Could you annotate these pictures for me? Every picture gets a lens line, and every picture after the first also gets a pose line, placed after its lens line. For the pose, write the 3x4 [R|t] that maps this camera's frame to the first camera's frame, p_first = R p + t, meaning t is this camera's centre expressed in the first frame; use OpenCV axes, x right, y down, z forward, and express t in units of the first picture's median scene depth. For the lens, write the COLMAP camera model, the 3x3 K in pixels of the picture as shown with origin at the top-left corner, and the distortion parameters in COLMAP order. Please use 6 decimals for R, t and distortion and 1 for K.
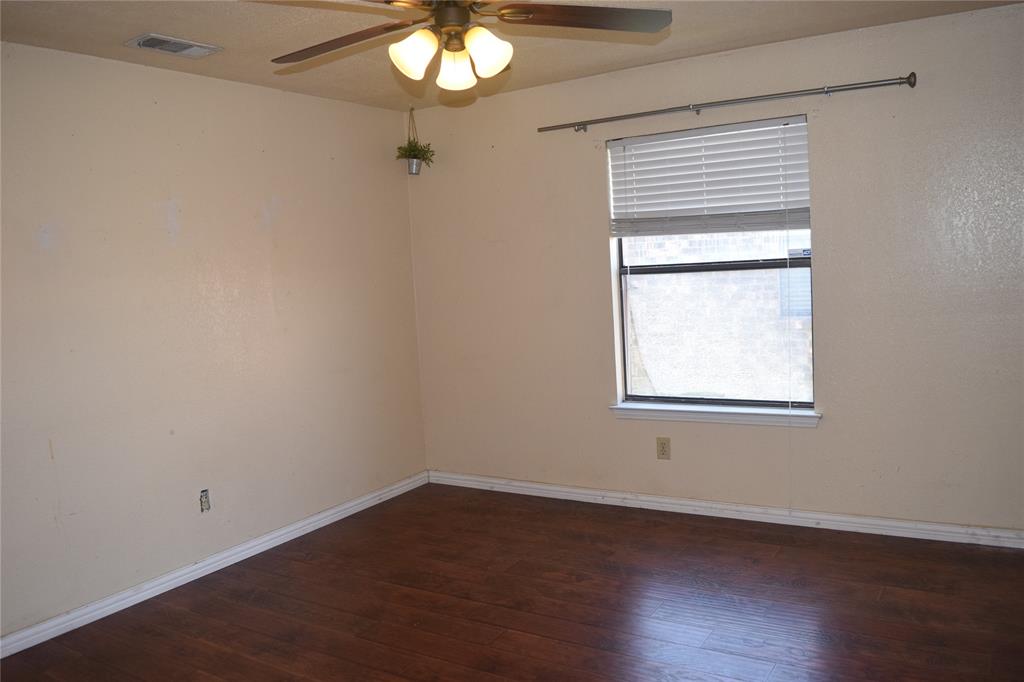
lens RADIAL K [[782.9, 0, 494.4], [0, 782.9, 342.4], [0, 0, 1]] dist [-0.084020, 0.003049]
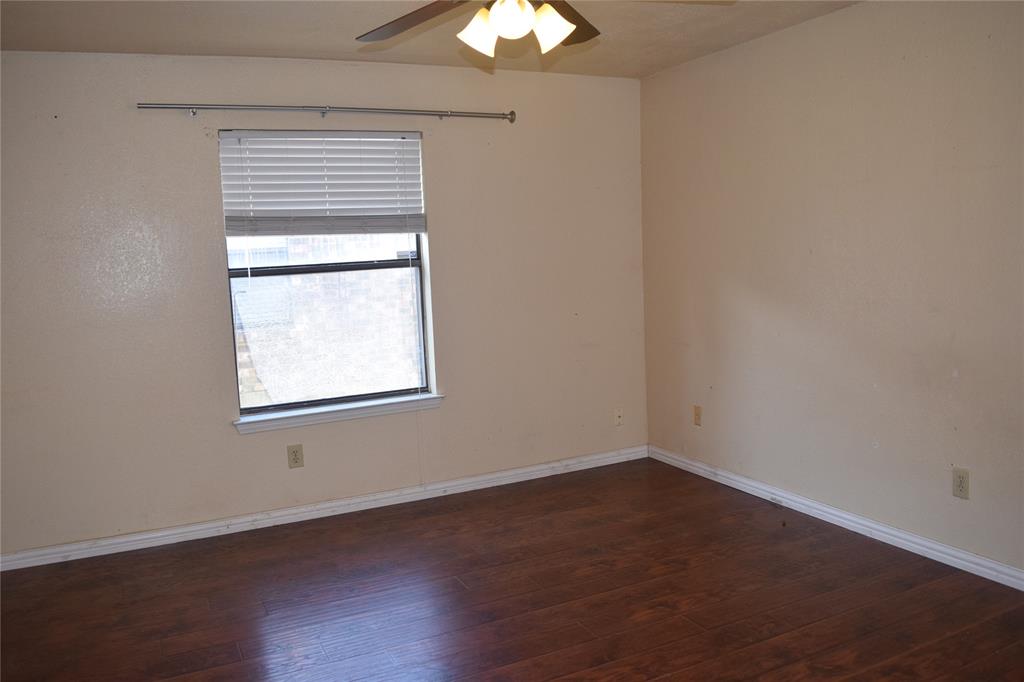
lens RADIAL K [[808.0, 0, 507.1], [0, 808.0, 341.4], [0, 0, 1]] dist [-0.090793, 0.016068]
pose [[0.538041, -0.065555, 0.840366, -0.484713], [0.096842, 0.995177, 0.015628, 0.004570], [-0.837337, 0.072974, 0.541794, 0.242729]]
